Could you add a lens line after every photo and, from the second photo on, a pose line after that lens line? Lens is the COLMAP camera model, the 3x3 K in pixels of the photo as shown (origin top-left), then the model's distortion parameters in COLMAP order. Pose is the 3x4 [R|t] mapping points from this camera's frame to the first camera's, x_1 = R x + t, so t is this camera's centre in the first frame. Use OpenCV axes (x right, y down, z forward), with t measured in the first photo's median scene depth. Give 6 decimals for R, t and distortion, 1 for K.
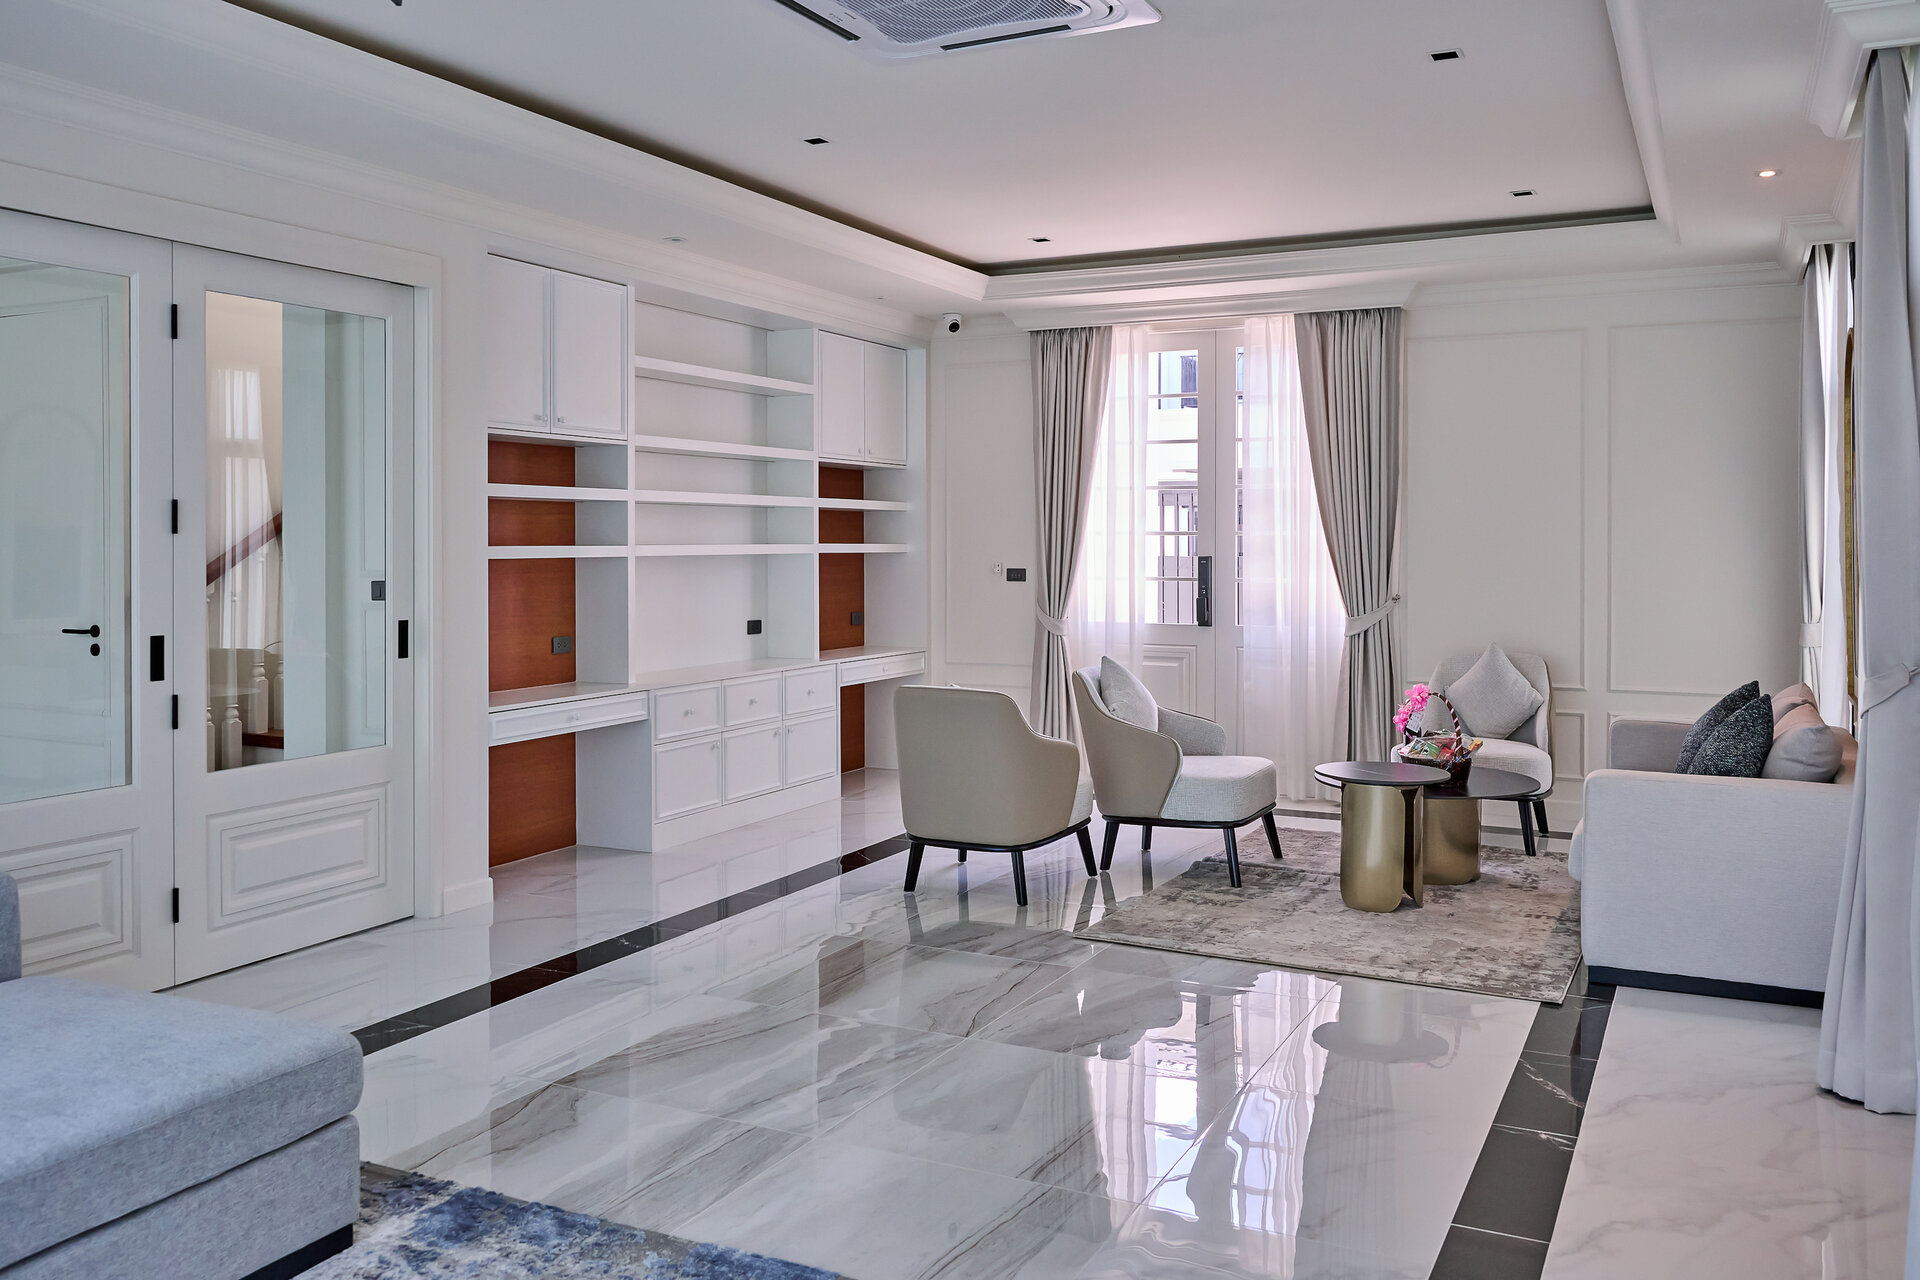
lens RADIAL K [[1547.1, 0, 955.9], [0, 1547.1, 549.2], [0, 0, 1]] dist [-0.001791, 0.000103]
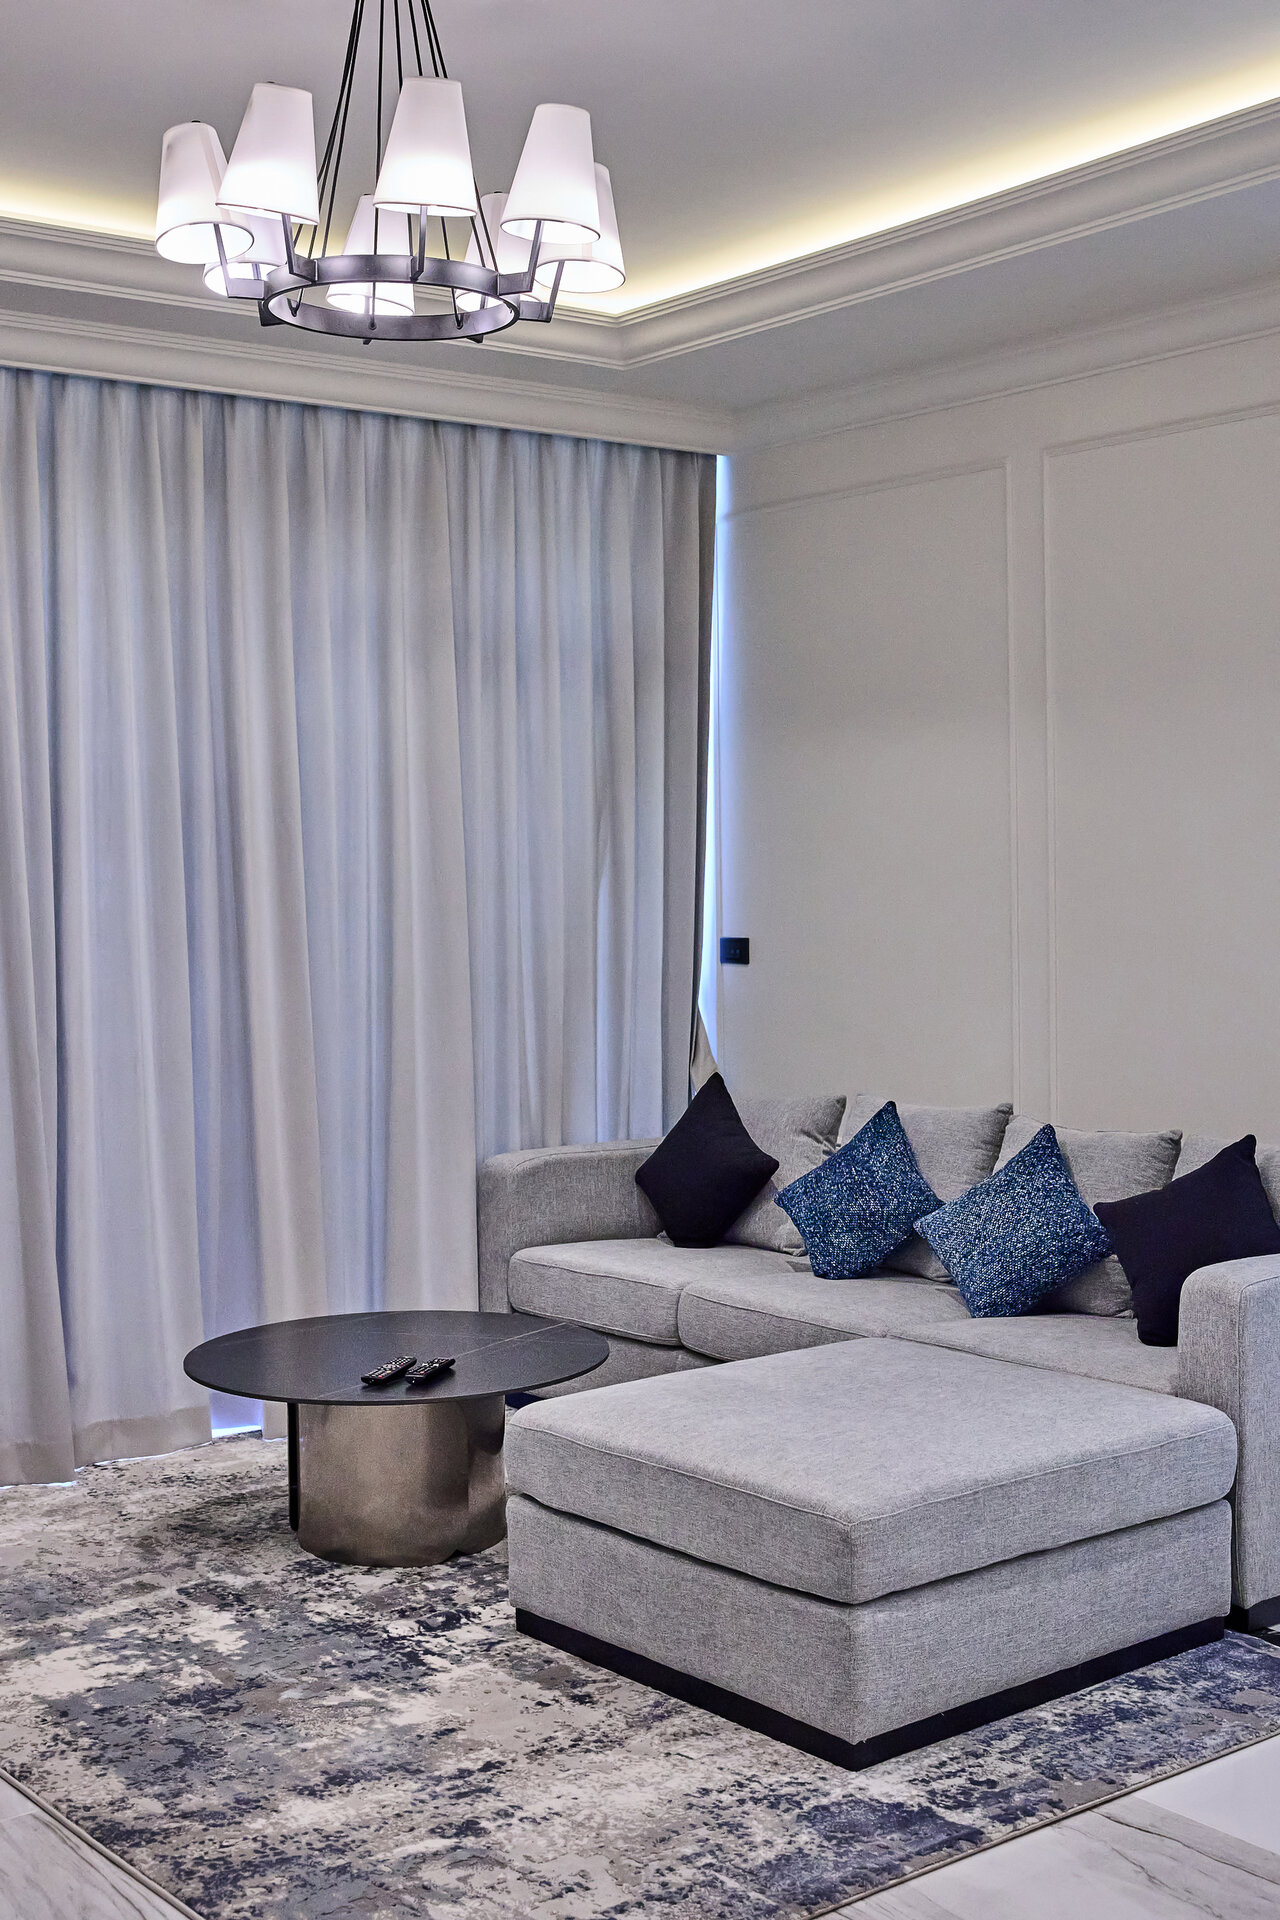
lens RADIAL K [[2320.7, 0, 625.5], [0, 2320.7, 940.5], [0, 0, 1]] dist [-0.002724, 0.069246]
pose [[-0.441810, 0.037147, -0.896339, 0.394312], [0.008848, 0.999274, 0.037051, -0.013285], [0.897065, 0.008439, -0.441818, 0.776983]]
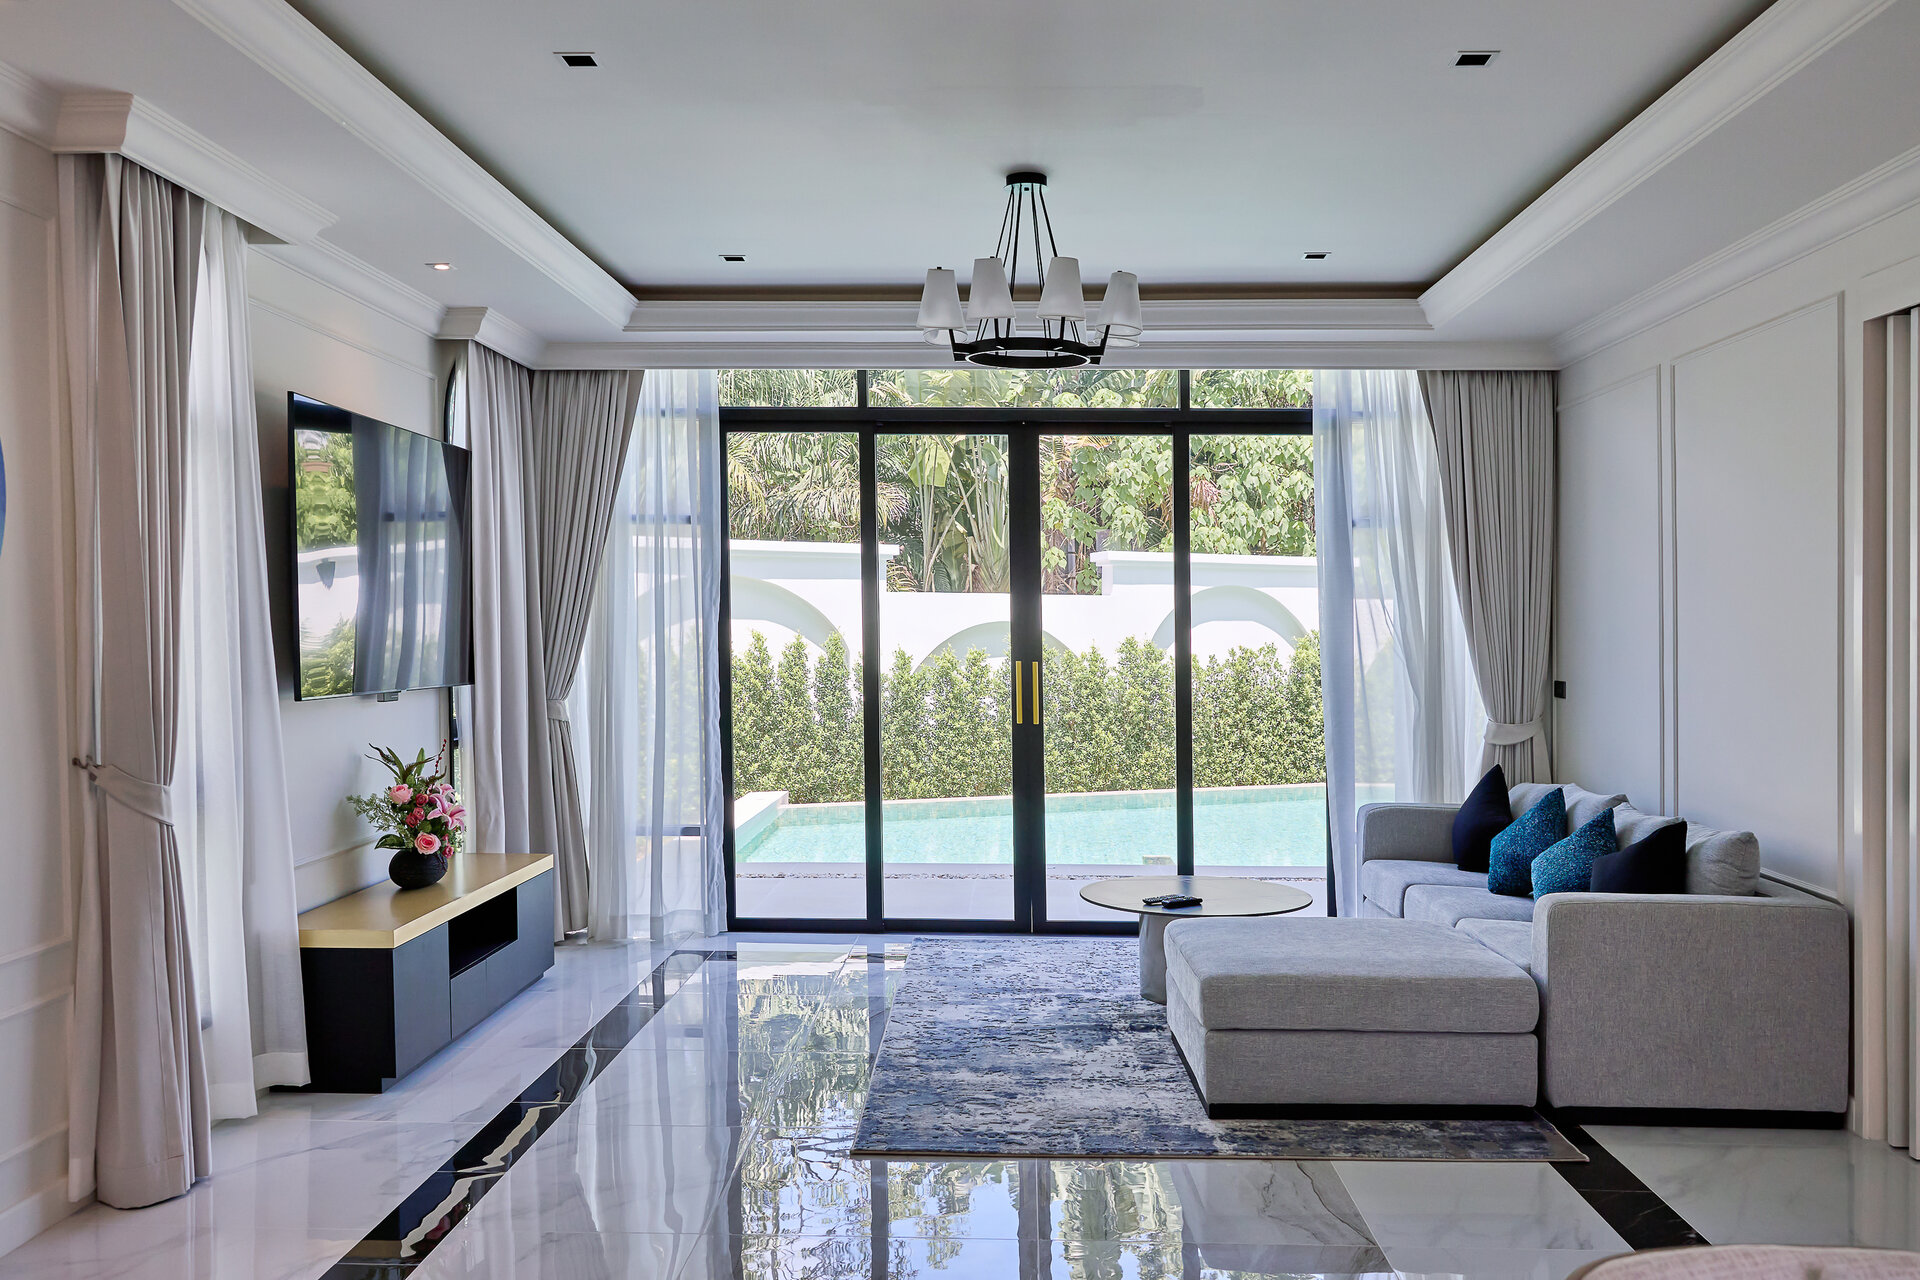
lens RADIAL K [[1549.6, 0, 953.4], [0, 1549.6, 675.1], [0, 0, 1]] dist [0.000640, 0.001761]
pose [[-0.905012, 0.008078, -0.425309, 0.254631], [-0.009329, 0.999202, 0.038828, -0.018664], [0.425284, 0.039108, -0.904215, 1.221082]]
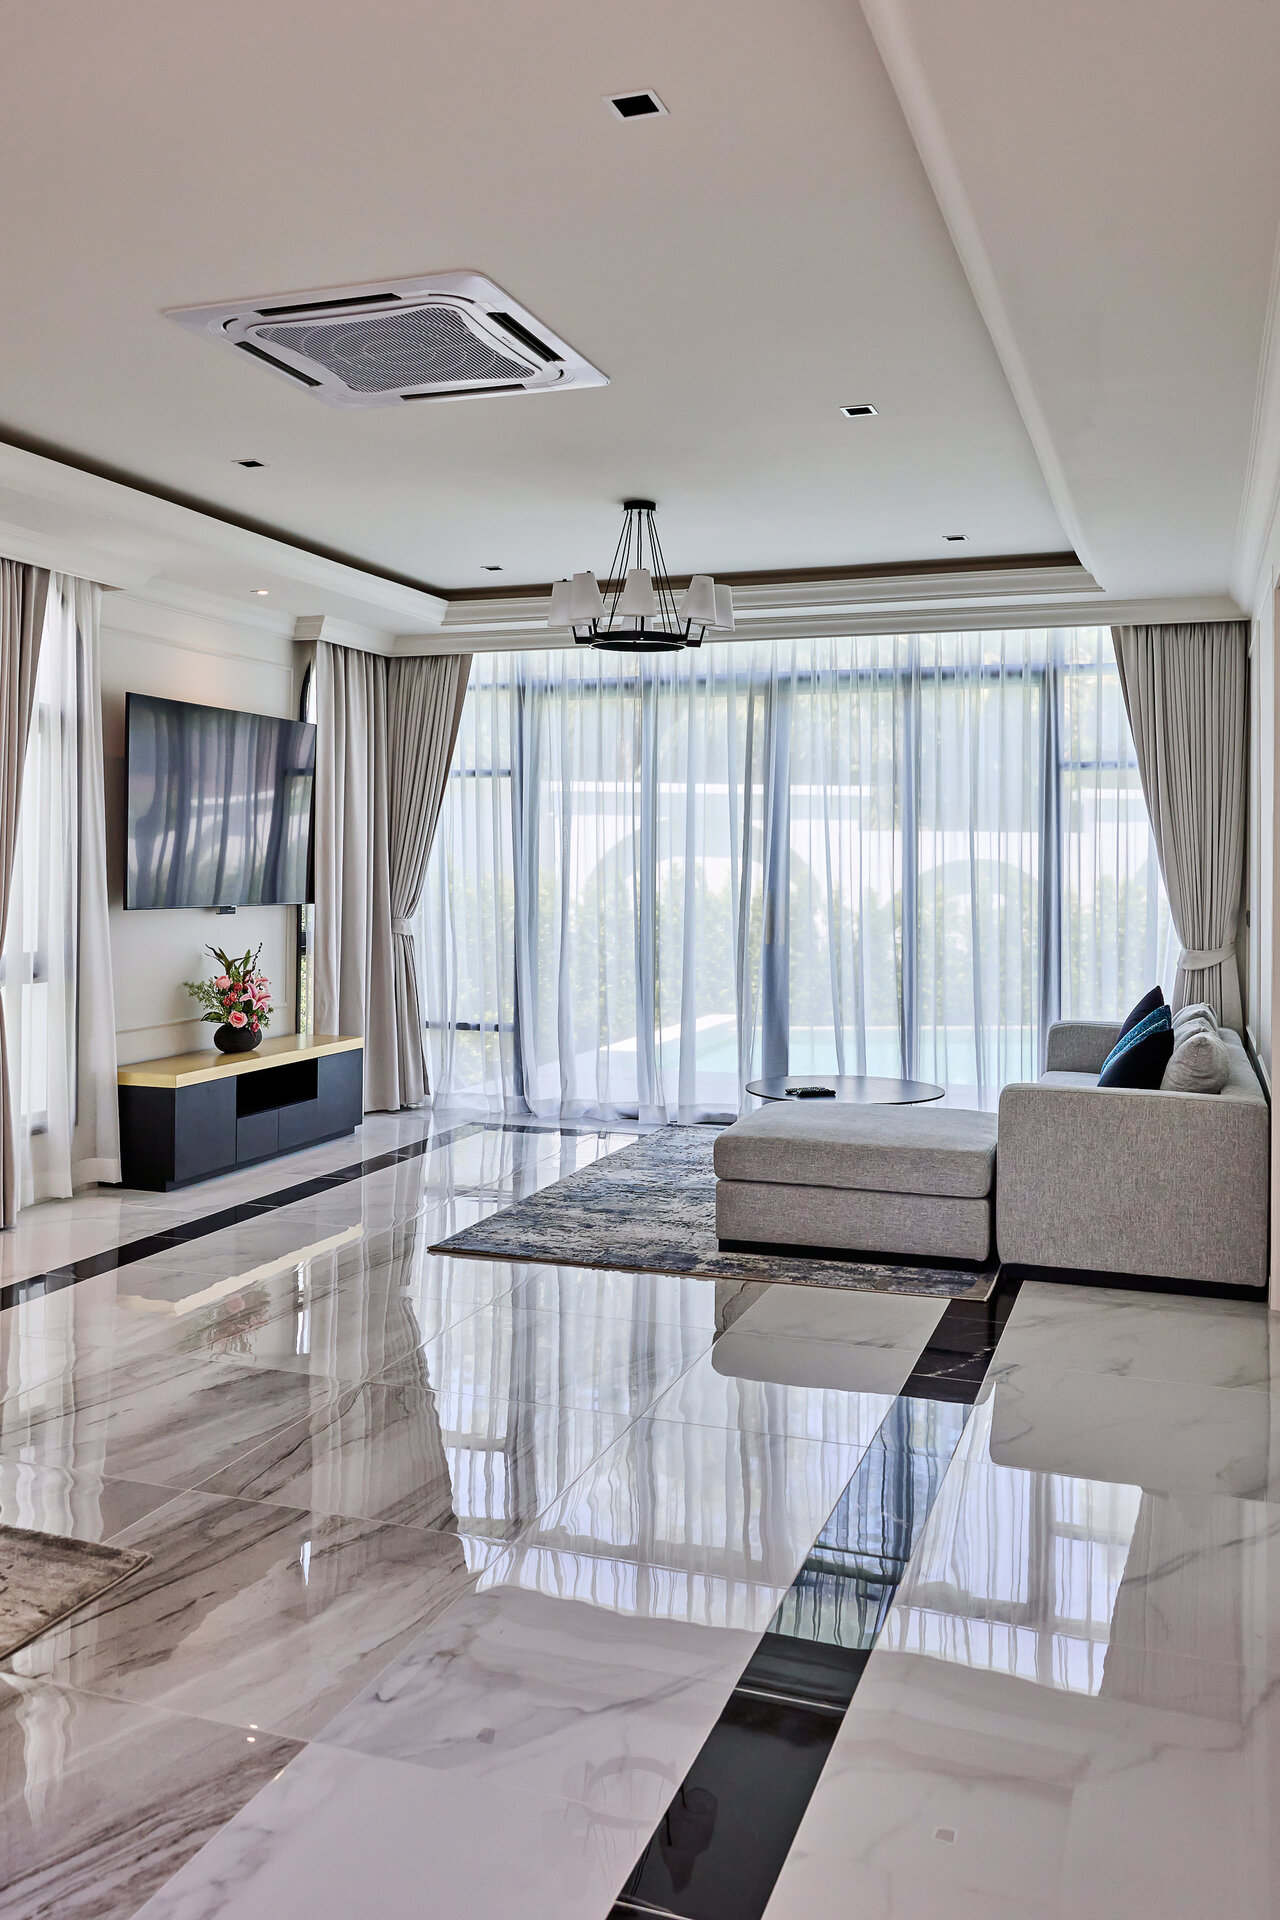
lens RADIAL K [[1567.2, 0, 633.5], [0, 1567.2, 842.0], [0, 0, 1]] dist [0.002917, -0.007859]
pose [[-0.992006, -0.008939, -0.125876, -0.026022], [-0.008141, 0.999943, -0.006852, -0.015363], [0.125930, -0.005772, -0.992022, 1.564075]]
